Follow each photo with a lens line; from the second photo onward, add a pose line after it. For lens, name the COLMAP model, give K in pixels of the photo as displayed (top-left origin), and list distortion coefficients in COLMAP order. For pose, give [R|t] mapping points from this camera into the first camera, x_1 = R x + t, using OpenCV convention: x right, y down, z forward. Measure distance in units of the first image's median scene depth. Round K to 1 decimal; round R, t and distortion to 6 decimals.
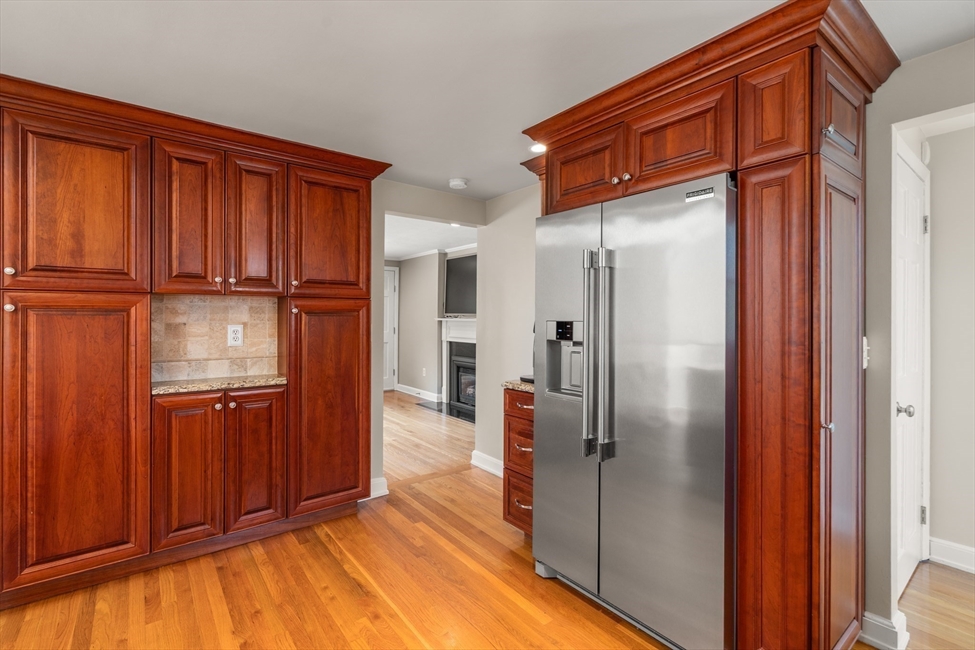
lens RADIAL K [[446.1, 0, 484.1], [0, 446.1, 317.4], [0, 0, 1]] dist [0.000479, 0.000108]
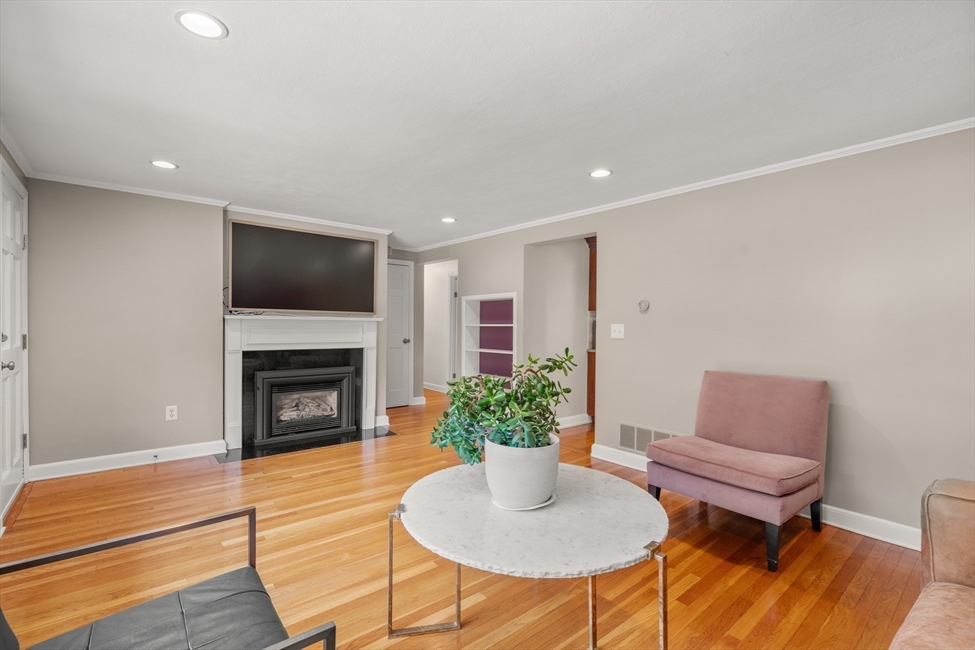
lens RADIAL K [[442.5, 0, 487.5], [0, 442.5, 325.0], [0, 0, 1]] dist [-0.000227, 0.000091]
pose [[-0.031870, -0.007829, 0.999461, -1.965143], [-0.010473, 0.999917, 0.007499, 0.019697], [-0.999437, -0.010228, -0.031949, 1.805662]]
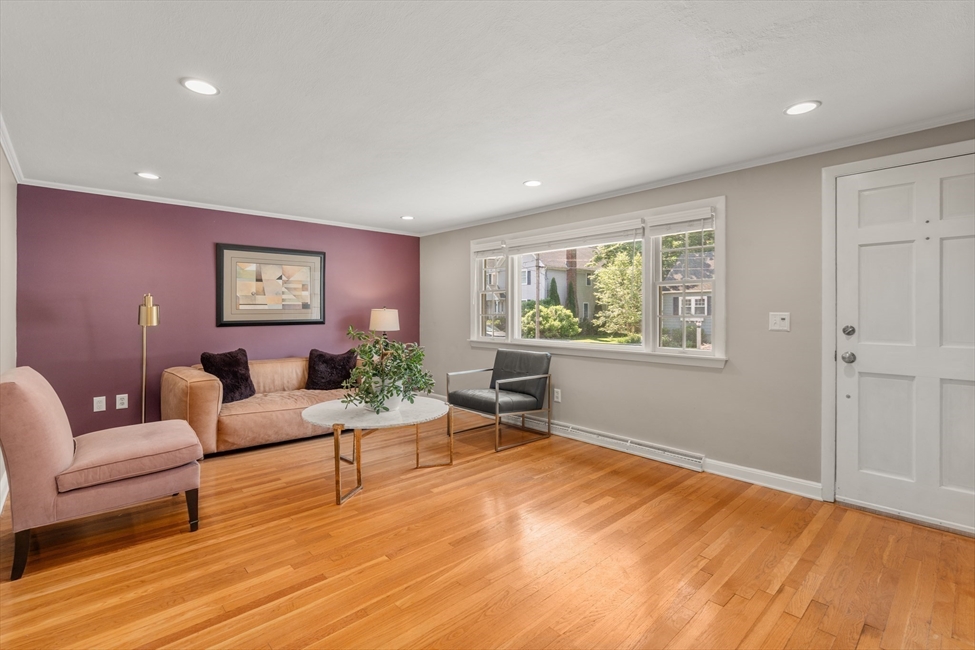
lens RADIAL K [[448.5, 0, 485.0], [0, 448.5, 310.0], [0, 0, 1]] dist [-0.001218, -0.000097]
pose [[0.083281, -0.005481, -0.996511, 0.173944], [-0.003751, 0.999976, -0.005814, 0.027751], [0.996519, 0.004222, 0.083258, 1.918648]]
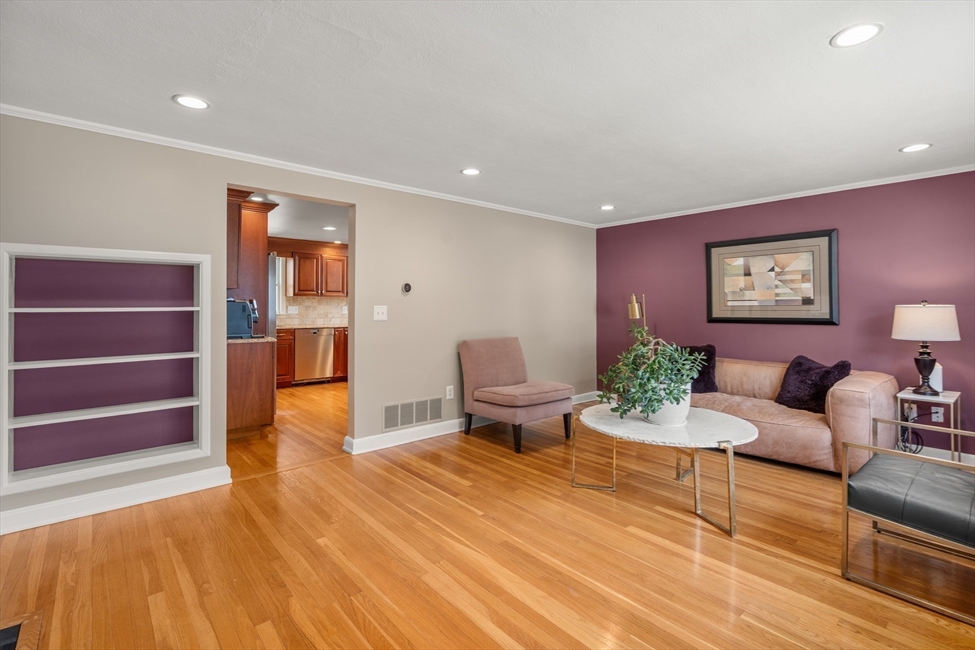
lens RADIAL K [[452.0, 0, 483.5], [0, 452.0, 301.7], [0, 0, 1]] dist [0.000266, 0.000074]
pose [[-0.998554, -0.004632, -0.053556, -0.682039], [-0.004084, 0.999938, -0.010344, 0.024344], [0.053601, -0.010111, -0.998511, 2.875270]]
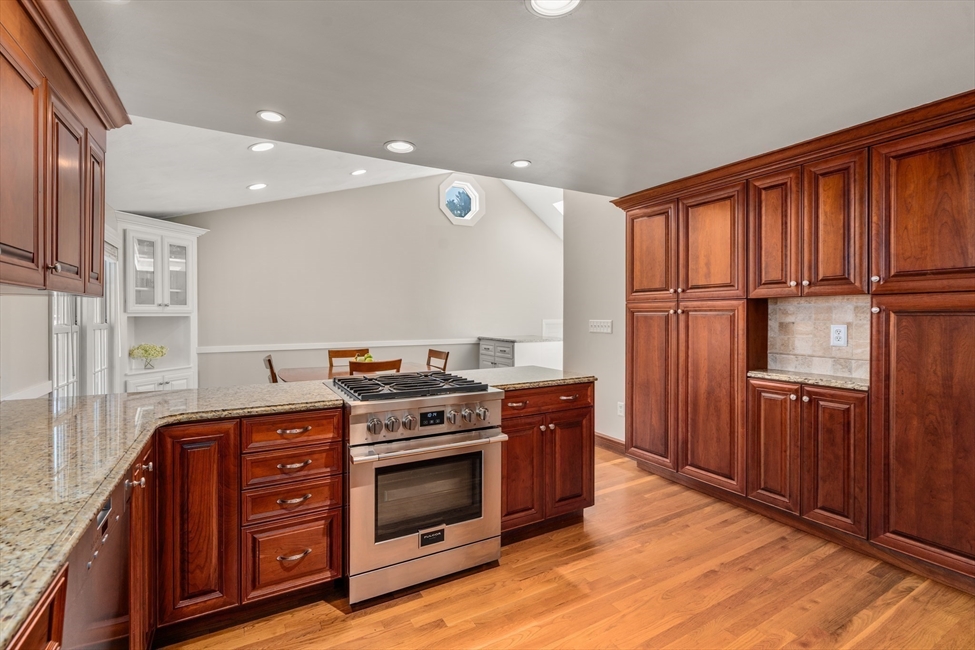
lens RADIAL K [[441.3, 0, 480.6], [0, 441.3, 317.7], [0, 0, 1]] dist [-0.000274, 0.000231]
pose [[-0.149846, 0.001606, -0.988708, 0.577947], [-0.002704, 0.999994, 0.002034, 0.001039], [0.988706, 0.002978, -0.149841, 0.369722]]
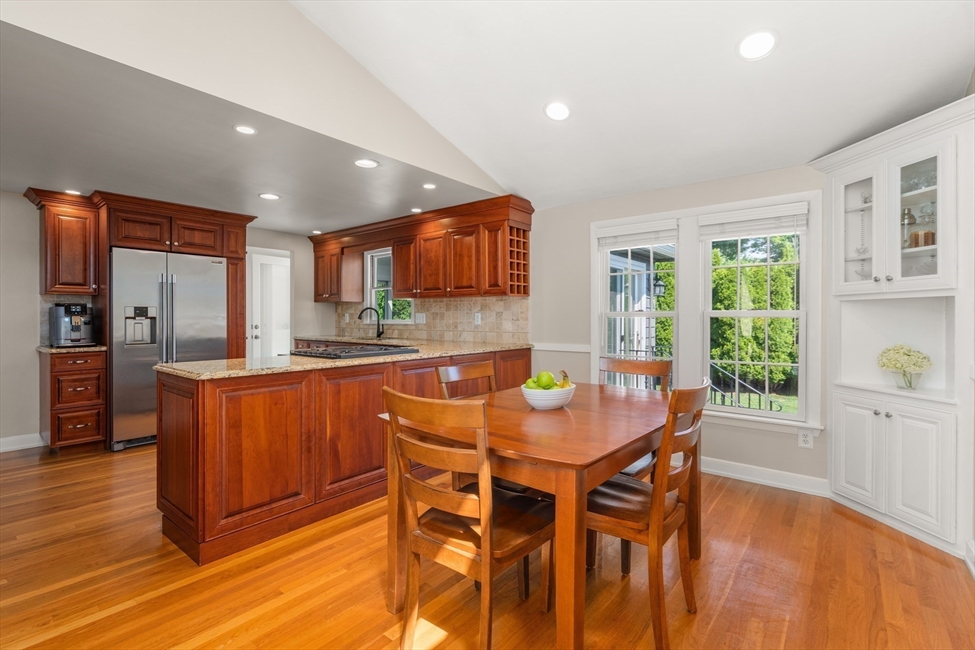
lens RADIAL K [[446.1, 0, 484.1], [0, 446.1, 317.4], [0, 0, 1]] dist [0.000479, 0.000108]
pose [[-0.228866, -0.003468, 0.973452, -1.740011], [0.000373, 0.999993, 0.003650, 0.040919], [-0.973458, 0.001199, -0.228863, -0.005467]]
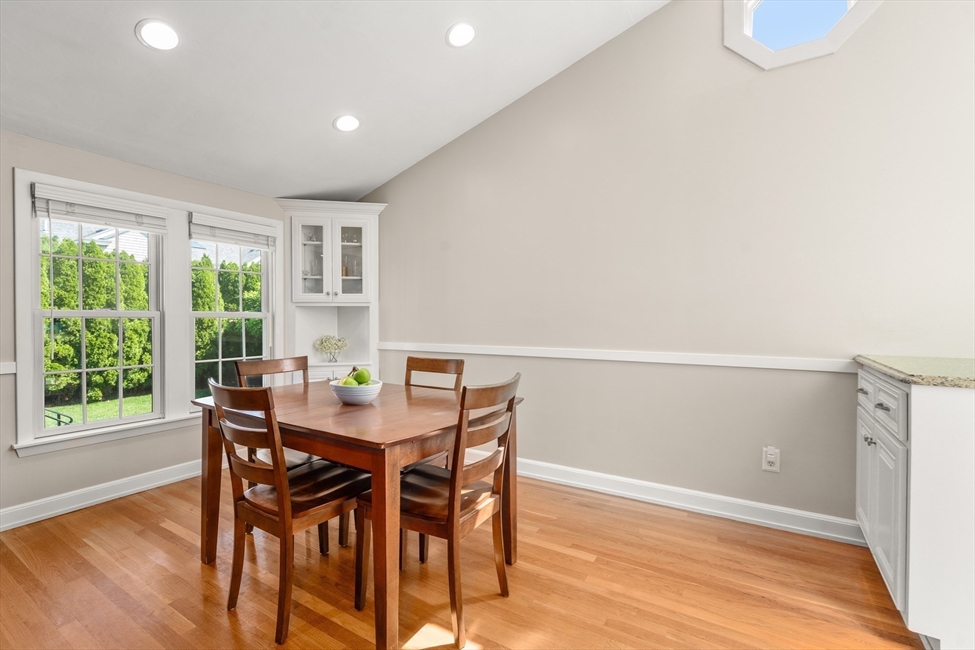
lens RADIAL K [[443.5, 0, 483.6], [0, 443.5, 321.7], [0, 0, 1]] dist [-0.001985, -0.000461]
pose [[-0.940679, 0.001626, -0.339295, -0.926429], [-0.001044, 0.999970, 0.007684, 0.045568], [0.339297, 0.007582, -0.940649, 0.561254]]
